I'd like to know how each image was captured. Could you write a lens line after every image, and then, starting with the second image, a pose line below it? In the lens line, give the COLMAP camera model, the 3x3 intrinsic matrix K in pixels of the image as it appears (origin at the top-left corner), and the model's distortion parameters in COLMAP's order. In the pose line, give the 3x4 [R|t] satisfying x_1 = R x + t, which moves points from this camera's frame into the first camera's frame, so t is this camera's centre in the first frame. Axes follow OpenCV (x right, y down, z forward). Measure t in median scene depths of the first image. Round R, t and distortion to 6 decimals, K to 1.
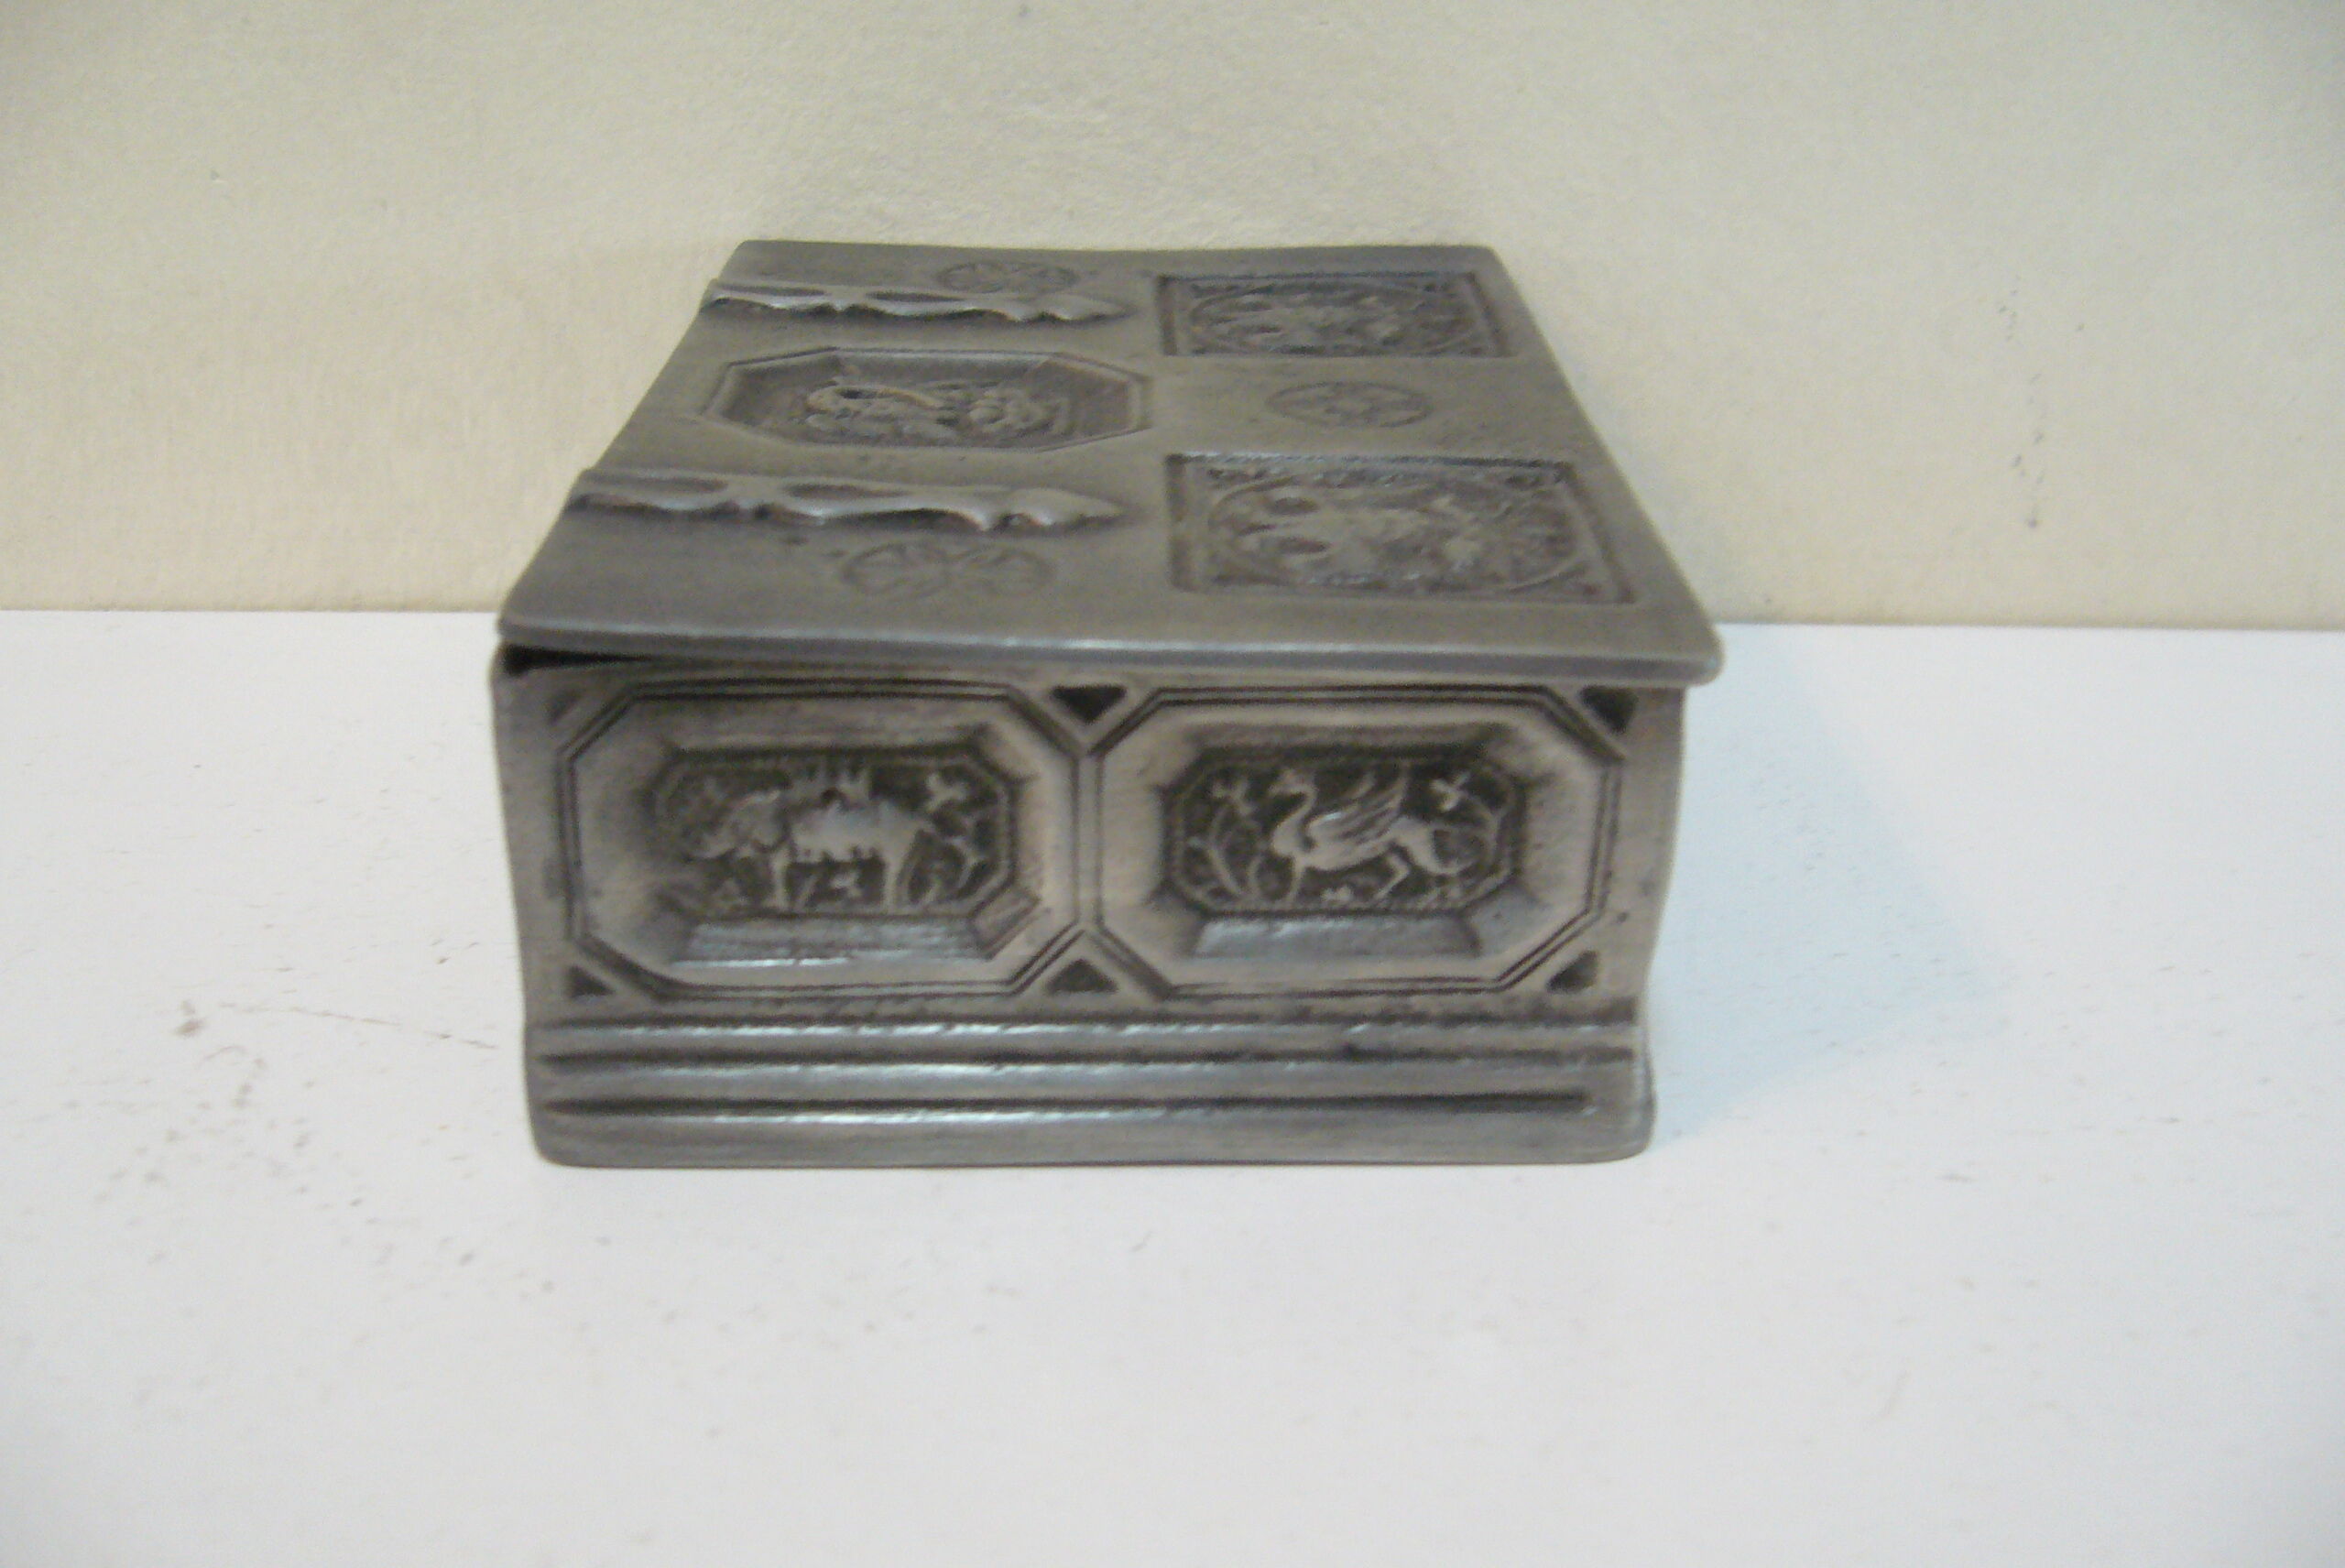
lens RADIAL K [[2478.5, 0, 1173.8], [0, 2478.5, 827.4], [0, 0, 1]] dist [-0.071464, 0.012885]
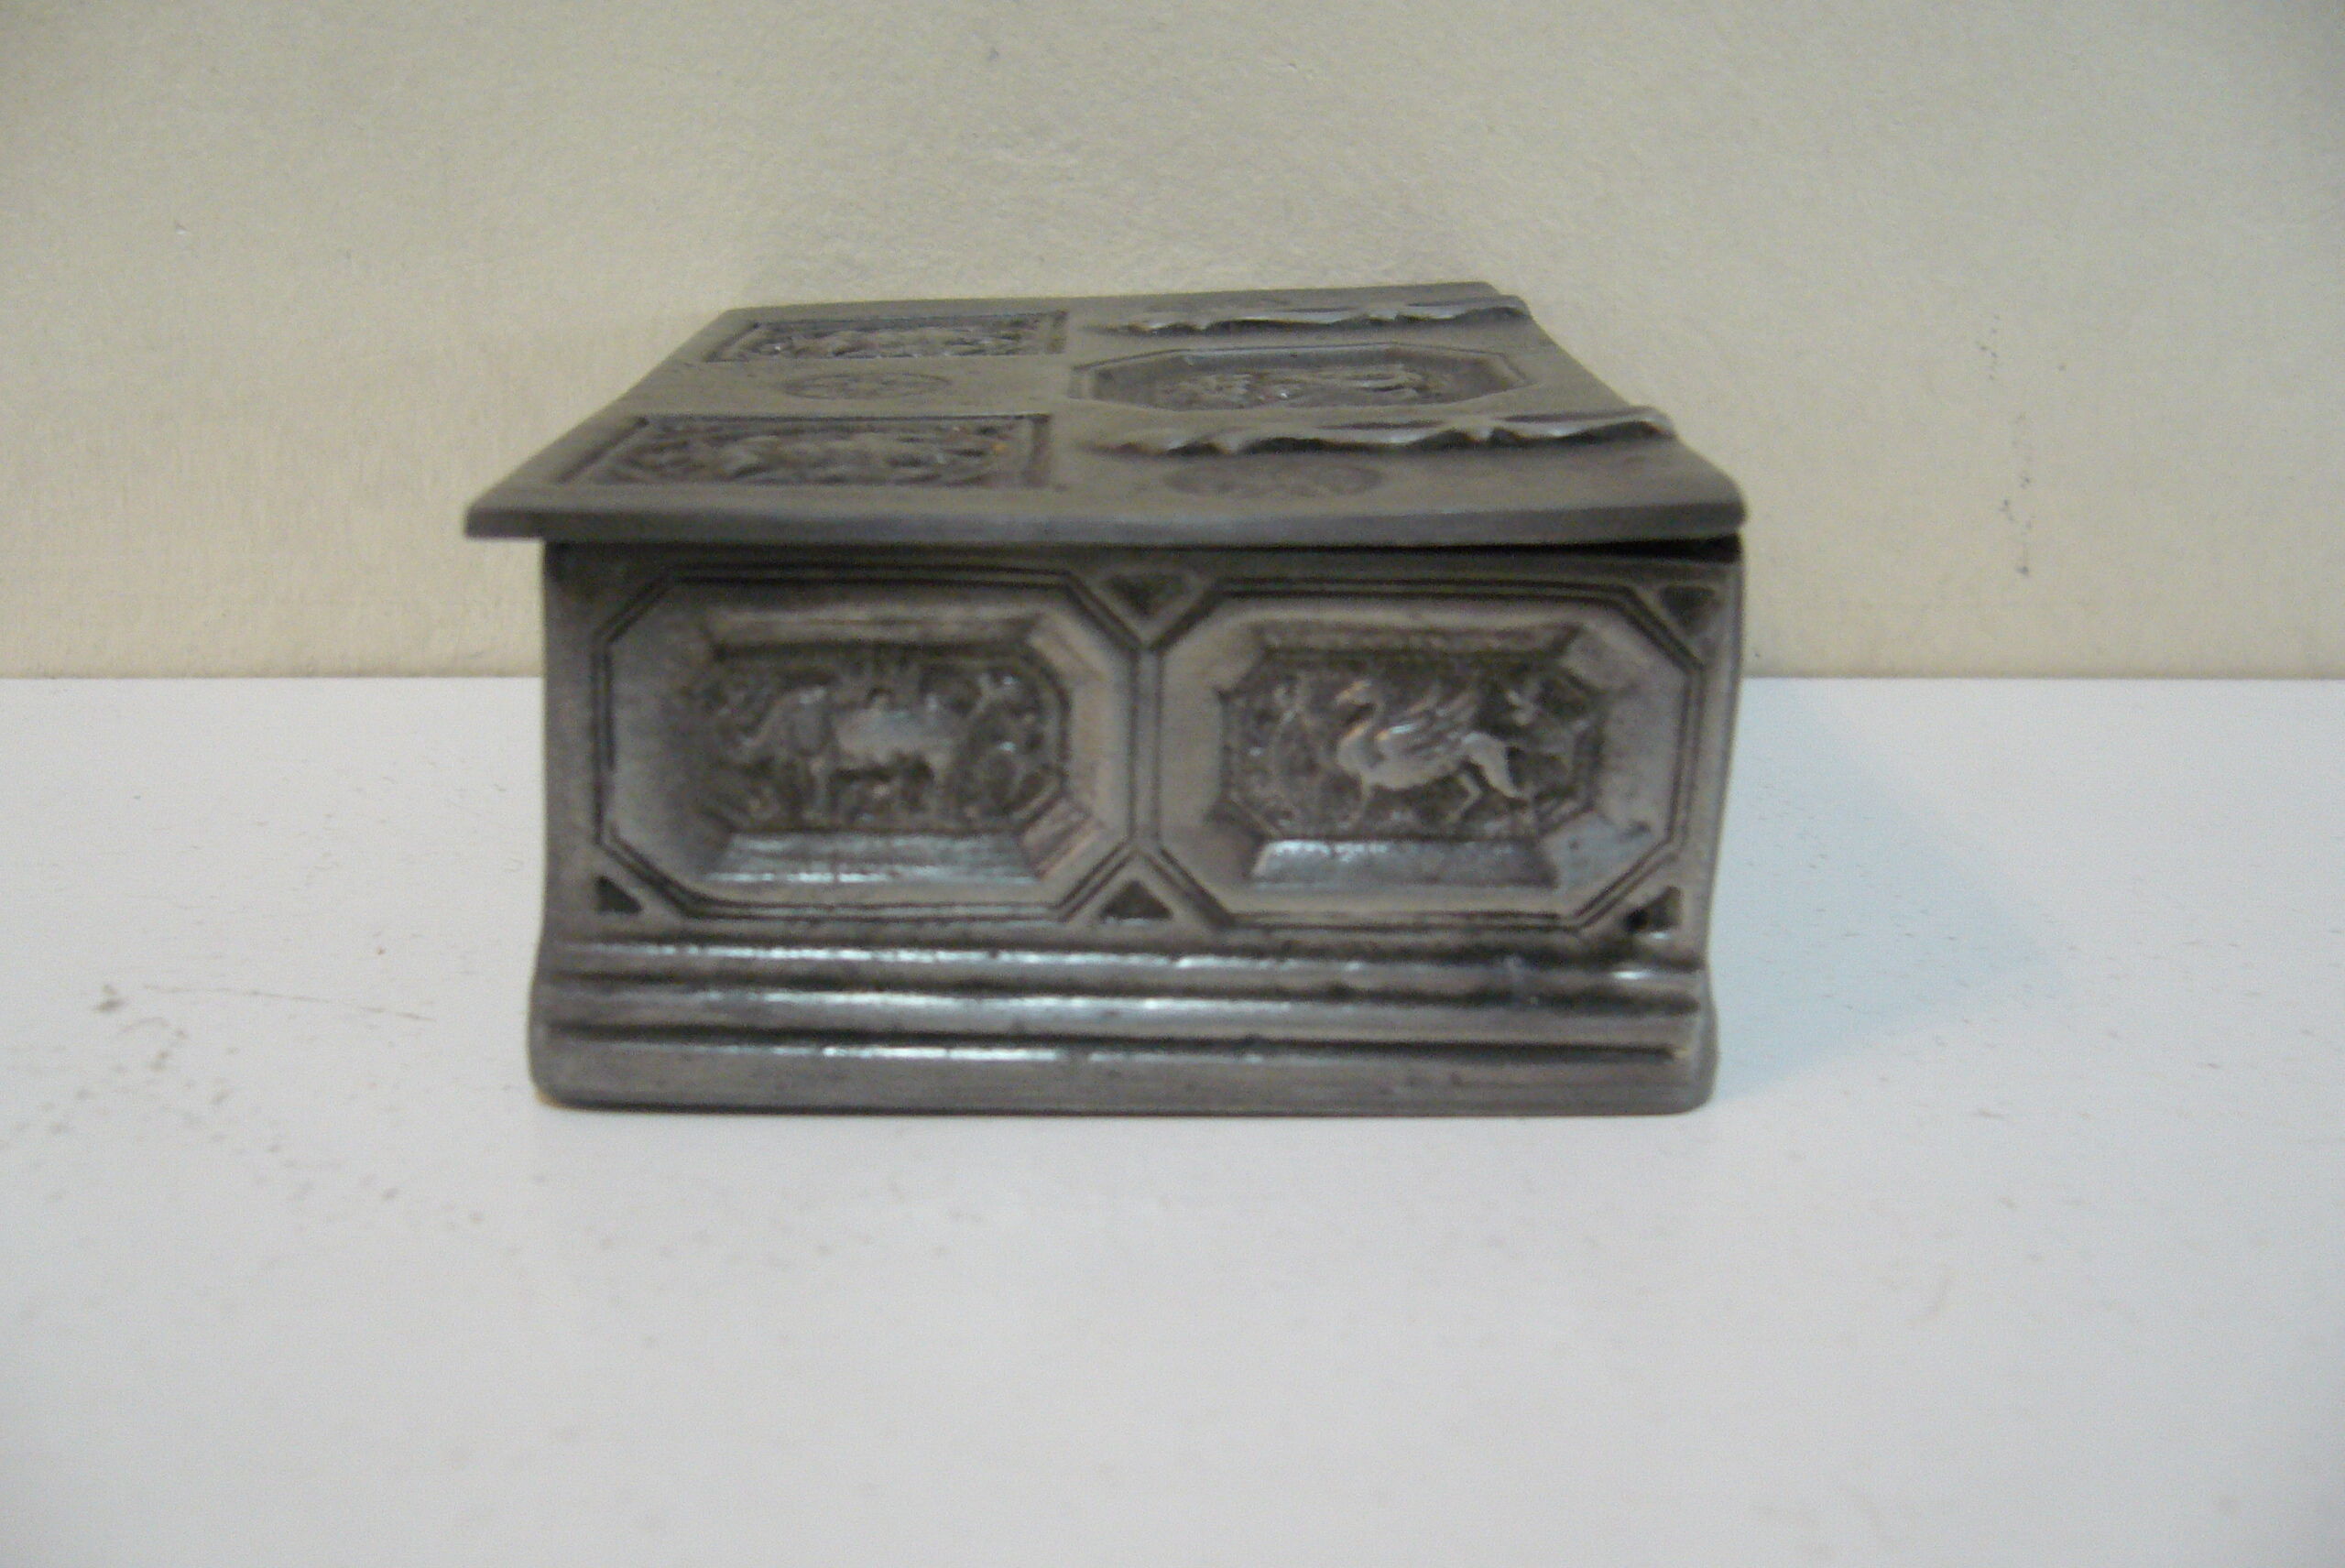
lens RADIAL K [[2481.7, 0, 1167.0], [0, 2481.7, 832.7], [0, 0, 1]] dist [-0.074467, 0.018290]
pose [[0.999932, -0.010214, 0.005543, 0.000934], [0.010779, 0.993440, -0.113849, 0.095311], [-0.004344, 0.113901, 0.993483, 0.039862]]
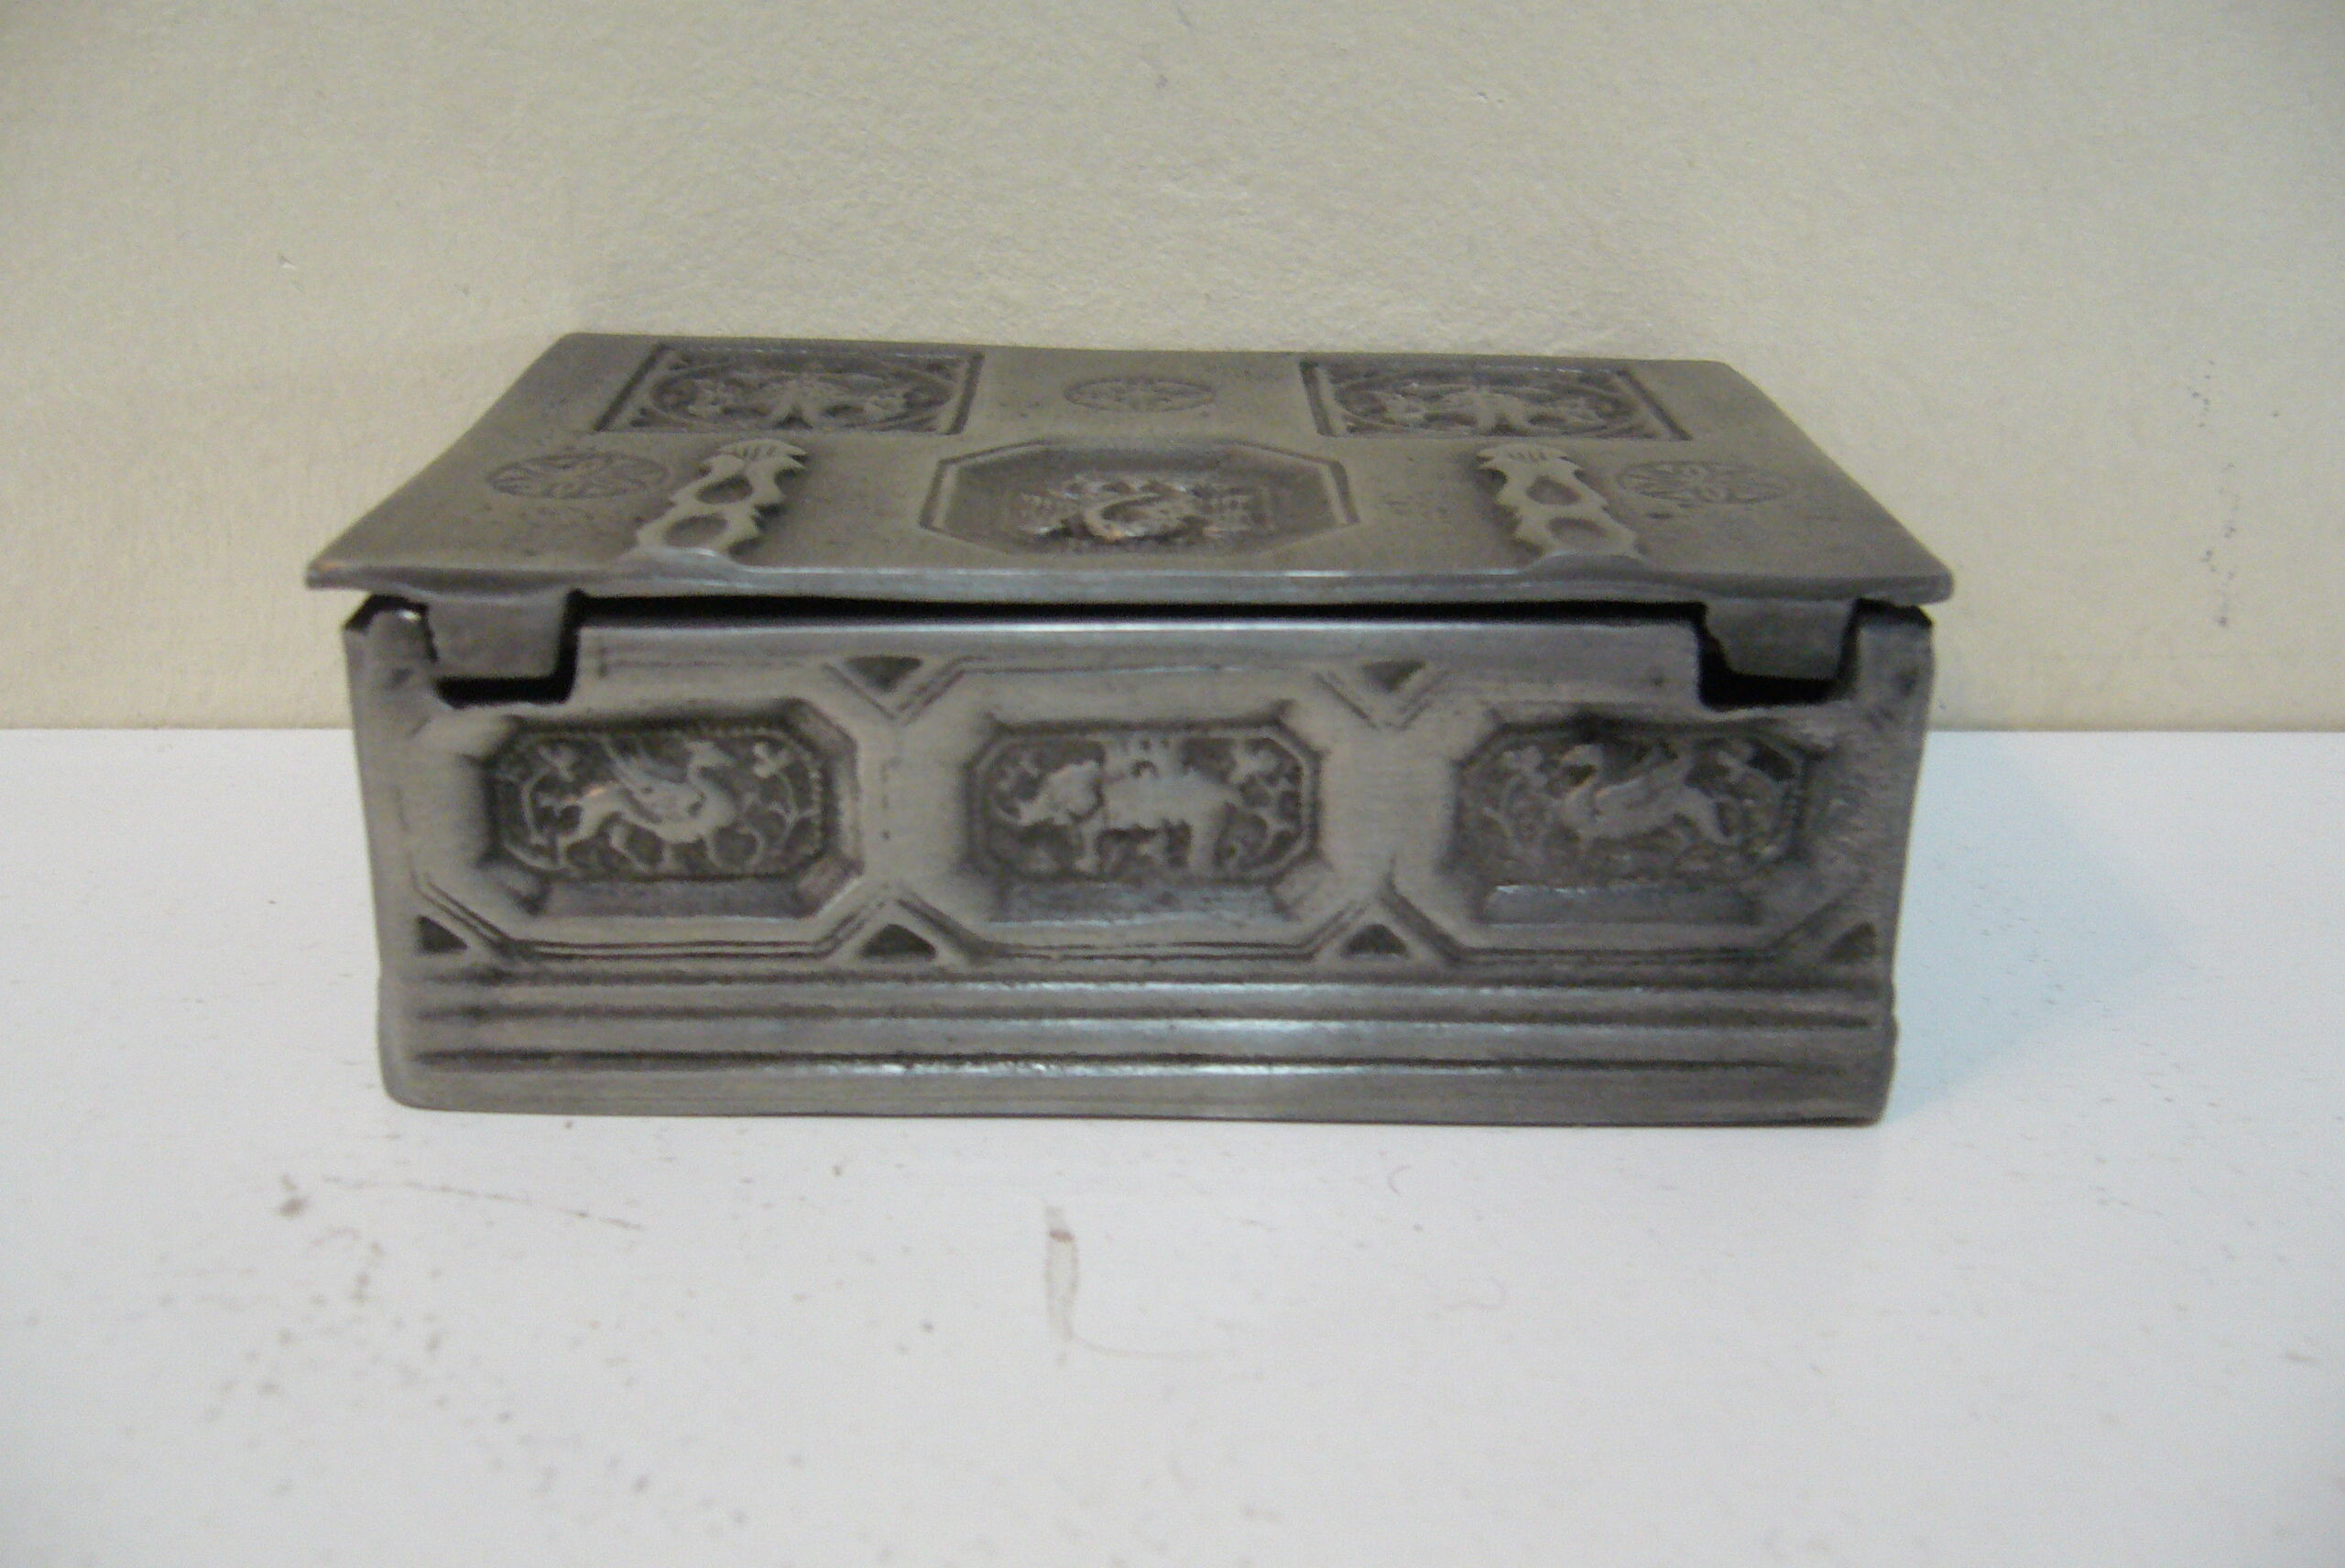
lens RADIAL K [[2478.5, 0, 1173.8], [0, 2478.5, 827.4], [0, 0, 1]] dist [-0.071464, 0.012885]
pose [[0.999877, -0.008449, 0.013221, -0.069776], [0.008942, 0.999251, -0.037658, -0.014314], [-0.012893, 0.037771, 0.999203, 0.077468]]
